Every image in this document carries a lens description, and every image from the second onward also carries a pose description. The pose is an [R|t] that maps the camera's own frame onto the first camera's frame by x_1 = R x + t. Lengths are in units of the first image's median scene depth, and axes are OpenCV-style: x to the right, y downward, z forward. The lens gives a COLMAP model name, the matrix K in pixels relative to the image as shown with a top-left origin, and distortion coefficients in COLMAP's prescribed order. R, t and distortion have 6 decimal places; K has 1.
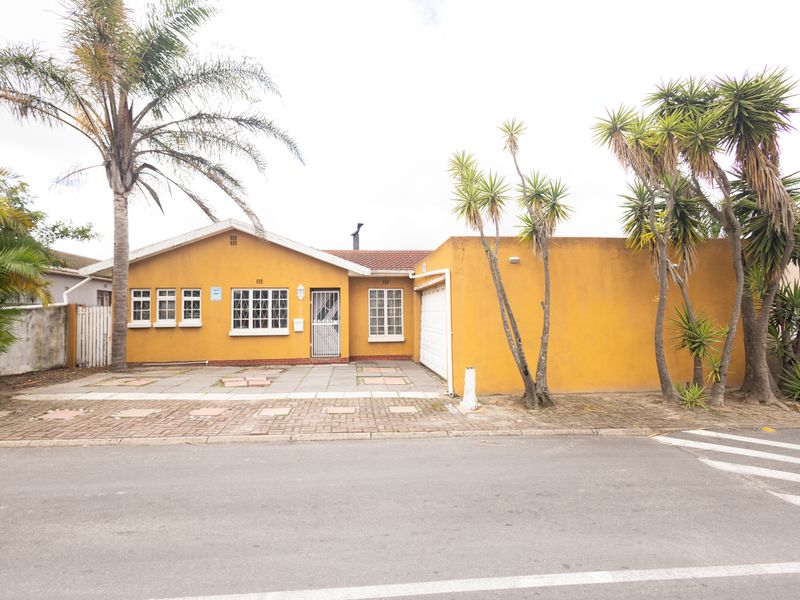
lens RADIAL K [[414.2, 0, 398.3], [0, 414.2, 300.5], [0, 0, 1]] dist [0.003541, 0.000145]
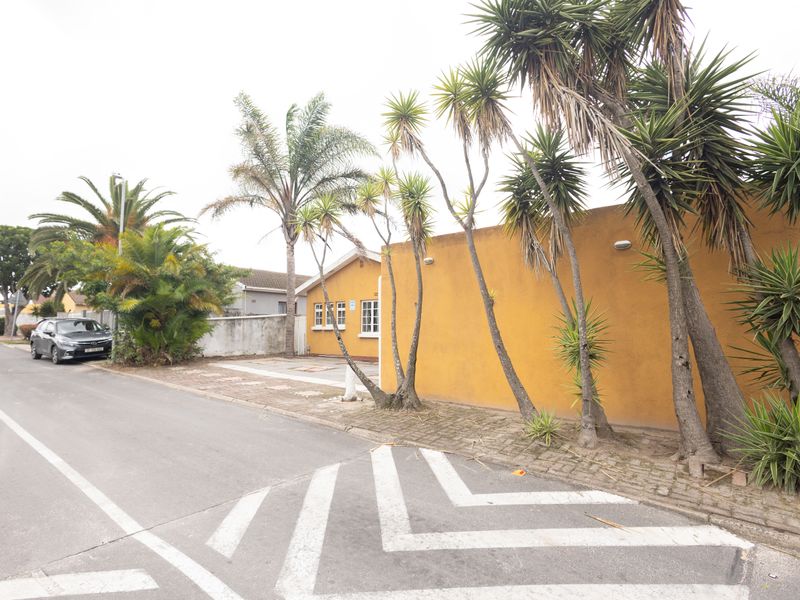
lens RADIAL K [[414.2, 0, 398.3], [0, 414.2, 300.5], [0, 0, 1]] dist [0.003541, 0.000145]
pose [[0.699466, -0.038717, -0.713616, 0.630994], [0.017590, 0.999162, -0.036968, 0.020700], [0.714449, 0.013305, 0.699561, 0.181635]]
